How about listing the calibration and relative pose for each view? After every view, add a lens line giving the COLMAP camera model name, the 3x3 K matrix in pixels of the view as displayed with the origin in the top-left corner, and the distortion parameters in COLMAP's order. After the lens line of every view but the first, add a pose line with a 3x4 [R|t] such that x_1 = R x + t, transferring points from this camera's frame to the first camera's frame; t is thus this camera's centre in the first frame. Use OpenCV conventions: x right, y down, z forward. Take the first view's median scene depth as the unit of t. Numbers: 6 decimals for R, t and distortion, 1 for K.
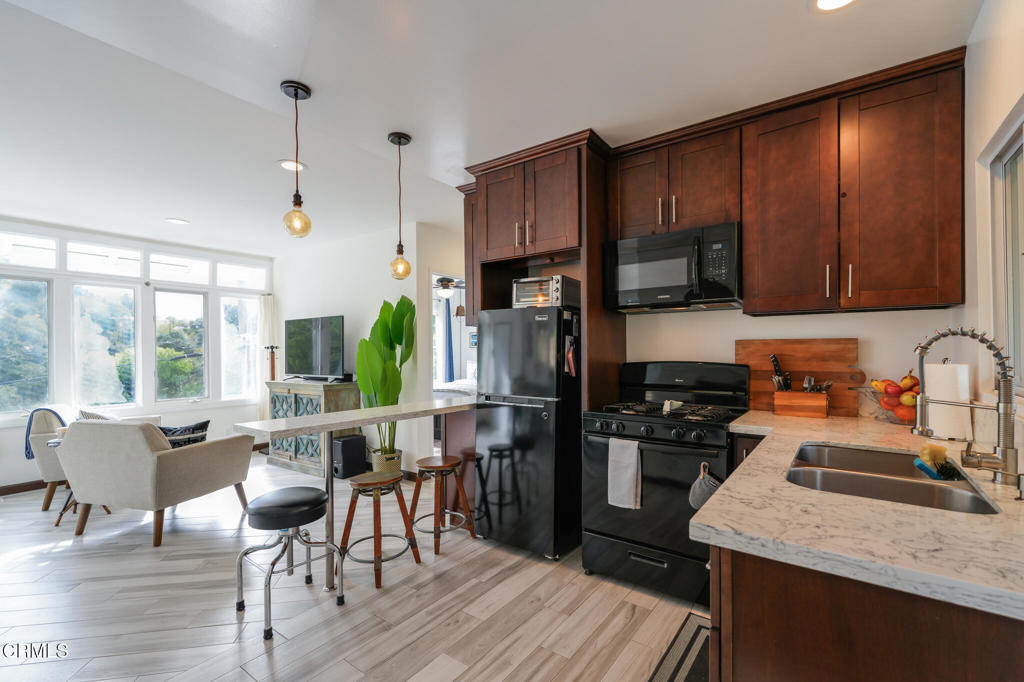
lens RADIAL K [[454.9, 0, 509.6], [0, 454.9, 347.8], [0, 0, 1]] dist [0.002181, 0.000067]
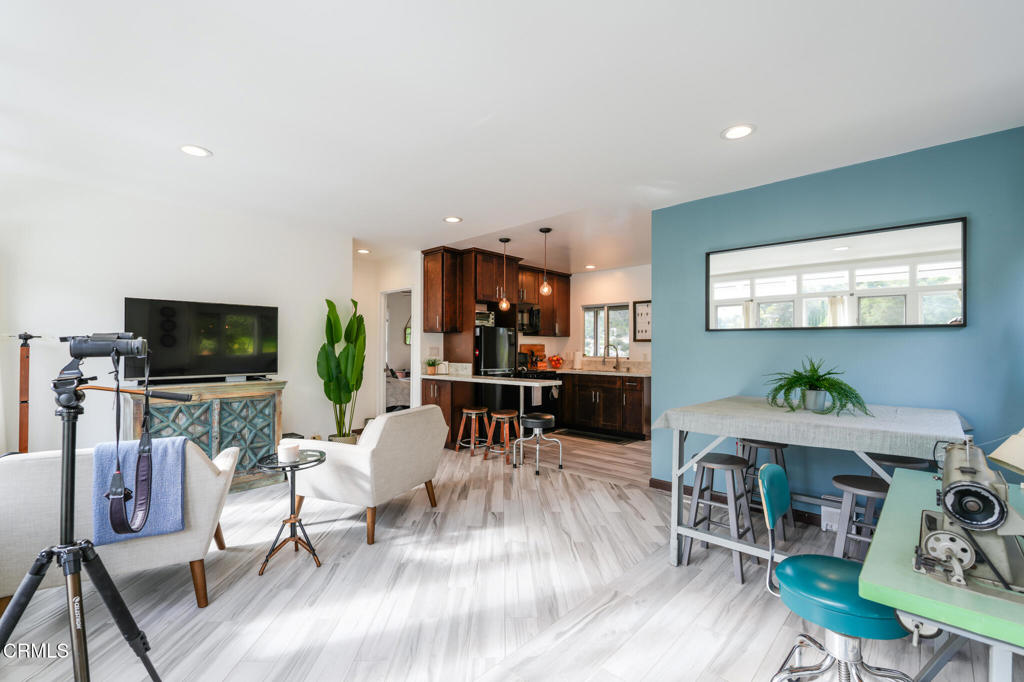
lens RADIAL K [[445.2, 0, 511.0], [0, 445.2, 342.7], [0, 0, 1]] dist [0.000221, 0.000416]
pose [[0.121607, 0.018580, 0.992404, -2.122219], [-0.010496, 0.999793, -0.017432, 0.020804], [-0.992523, -0.008296, 0.121777, 0.732850]]
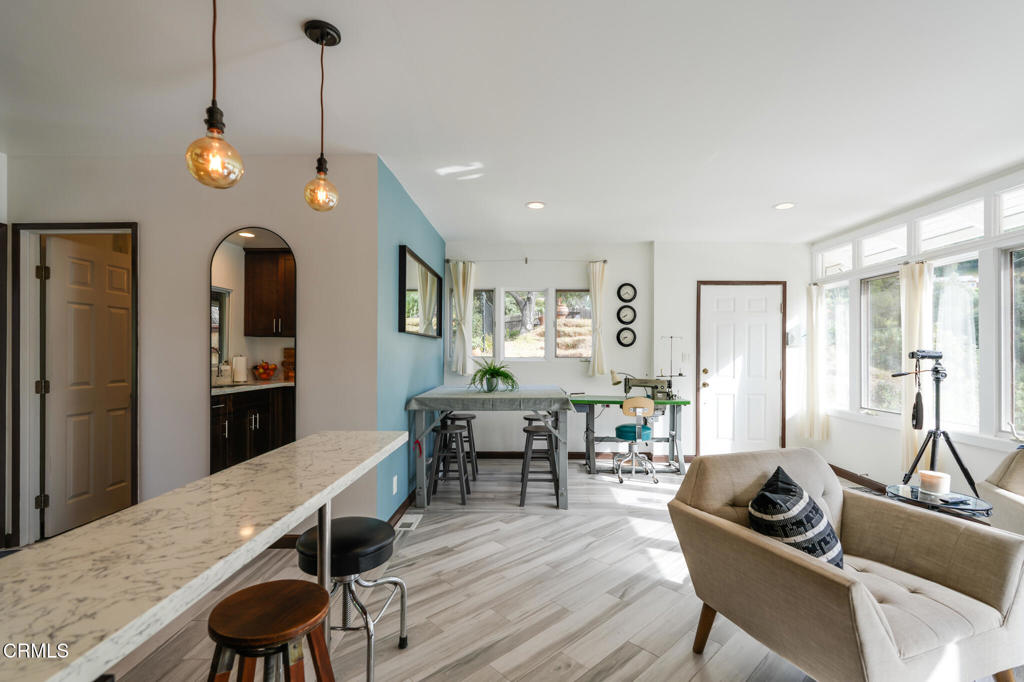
lens RADIAL K [[460.3, 0, 521.5], [0, 460.3, 350.3], [0, 0, 1]] dist [-0.000056, 0.000192]
pose [[-0.807481, 0.003824, -0.589882, -0.214026], [0.003953, 0.999992, 0.001072, 0.006160], [0.589881, -0.001466, -0.807489, 1.524484]]
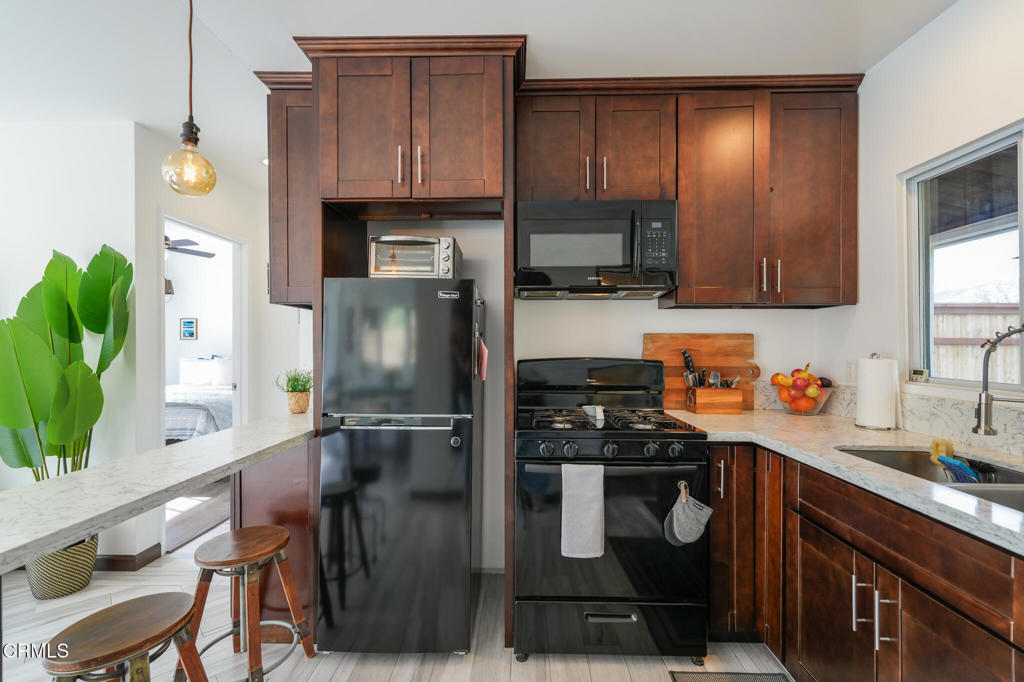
lens RADIAL K [[454.8, 0, 513.7], [0, 454.8, 342.6], [0, 0, 1]] dist [0.001323, 0.000318]
pose [[0.816530, 0.006407, 0.577267, -0.238172], [-0.007885, 0.999969, 0.000055, 0.002822], [-0.577249, -0.004596, 0.816555, 0.405761]]
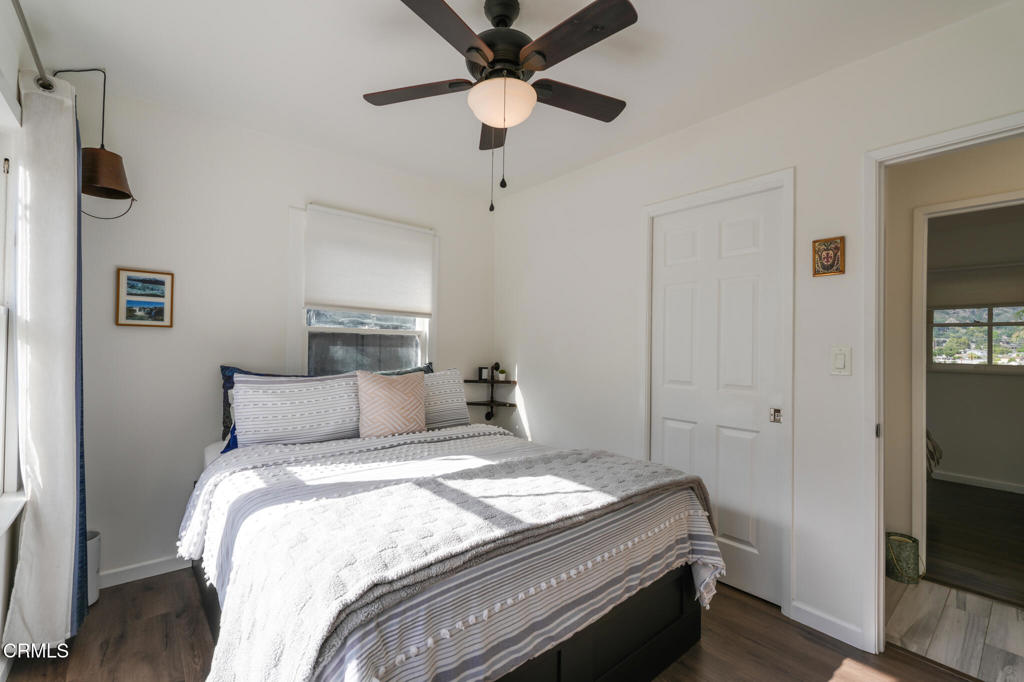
lens RADIAL K [[448.4, 0, 512.0], [0, 448.4, 341.0], [0, 0, 1]] dist [0.004633, 0.000585]
pose [[0.225077, 0.024450, 0.974034, -0.942060], [-0.023408, 0.999532, -0.019681, 0.029744], [-0.974060, -0.018370, 0.225544, 2.362837]]
